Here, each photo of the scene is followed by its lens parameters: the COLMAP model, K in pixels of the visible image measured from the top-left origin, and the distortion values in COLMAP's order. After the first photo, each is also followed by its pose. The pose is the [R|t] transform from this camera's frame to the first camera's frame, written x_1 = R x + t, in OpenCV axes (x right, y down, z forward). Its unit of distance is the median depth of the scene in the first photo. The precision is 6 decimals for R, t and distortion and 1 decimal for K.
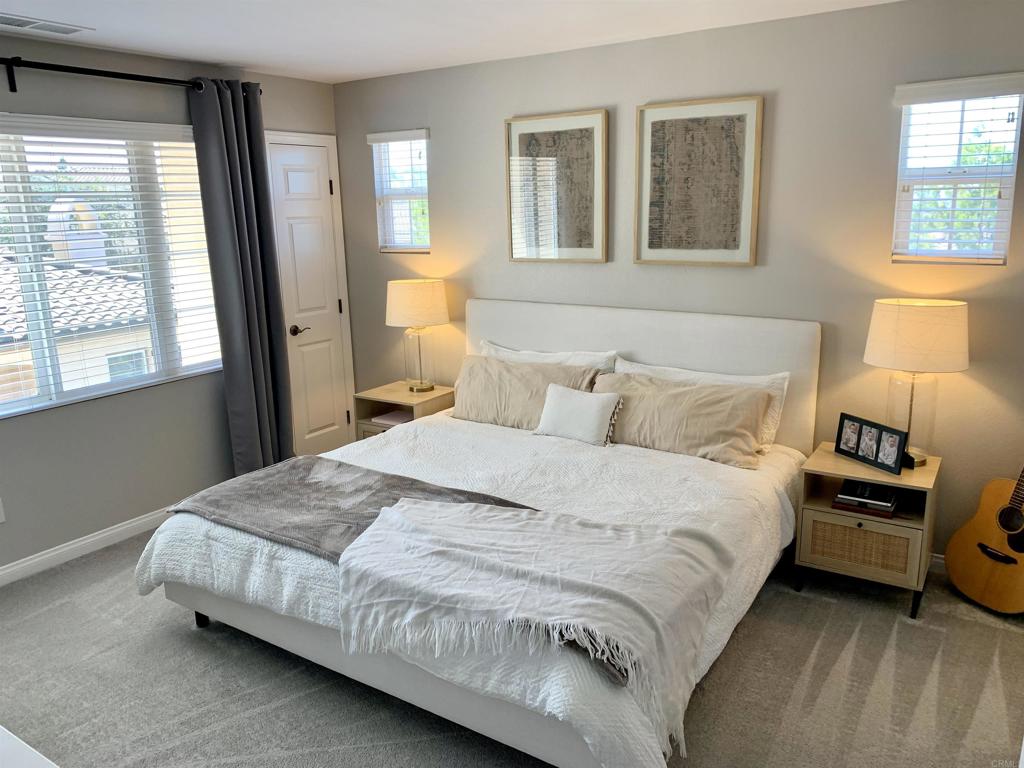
lens RADIAL K [[786.8, 0, 510.1], [0, 786.8, 381.9], [0, 0, 1]] dist [0.051451, -0.060024]
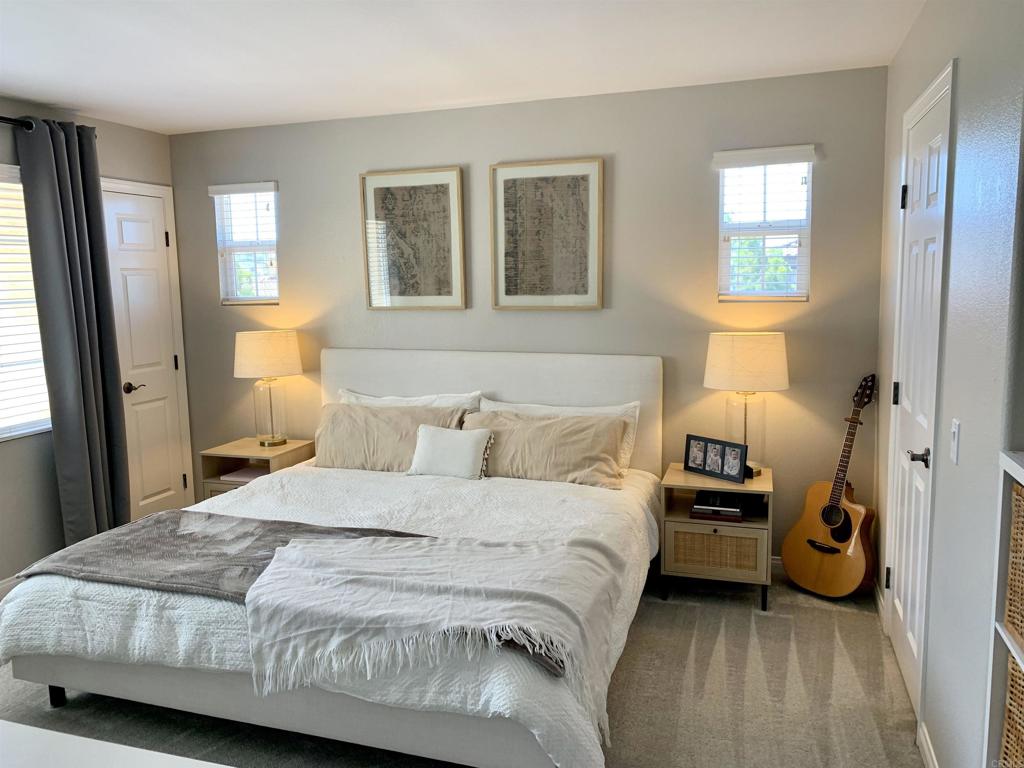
lens RADIAL K [[786.8, 0, 510.1], [0, 786.8, 383.9], [0, 0, 1]] dist [0.051451, -0.060024]
pose [[0.966461, -0.030056, 0.255048, -0.109712], [0.053716, 0.994819, -0.086311, 0.050744], [-0.251133, 0.097117, 0.963068, -0.022062]]
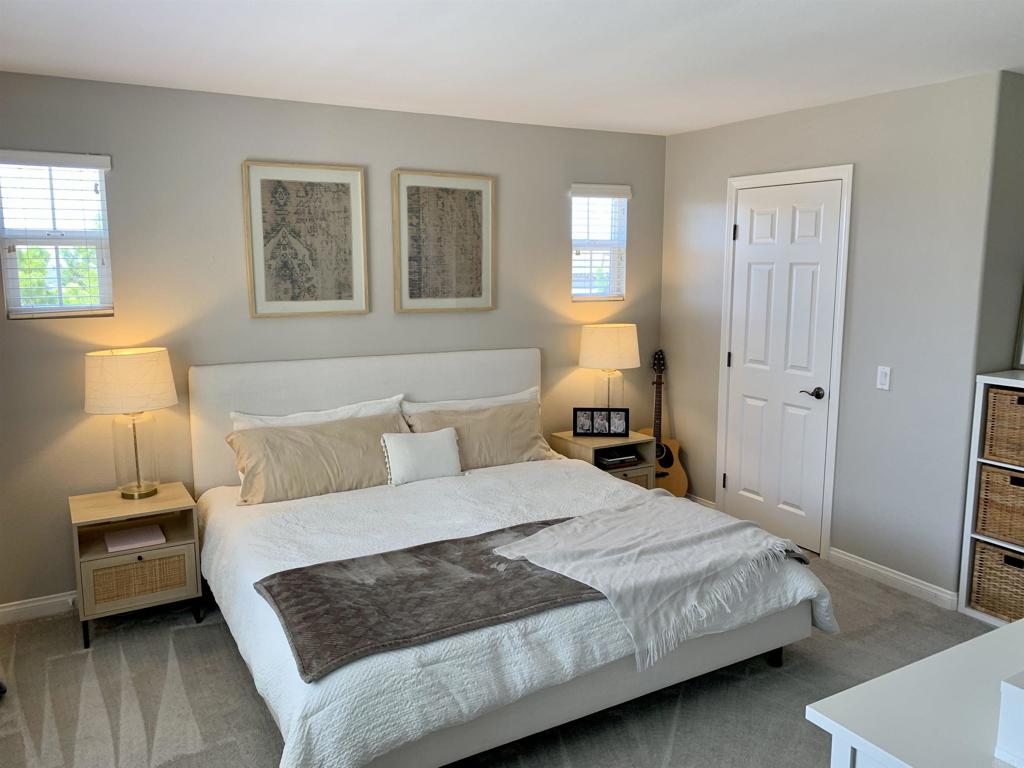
lens RADIAL K [[786.8, 0, 514.4], [0, 786.8, 382.4], [0, 0, 1]] dist [0.051451, -0.060024]
pose [[0.435934, -0.118441, 0.892151, -0.874885], [0.189531, 0.981153, 0.037646, -0.078448], [-0.879795, 0.152679, 0.450166, 0.457718]]
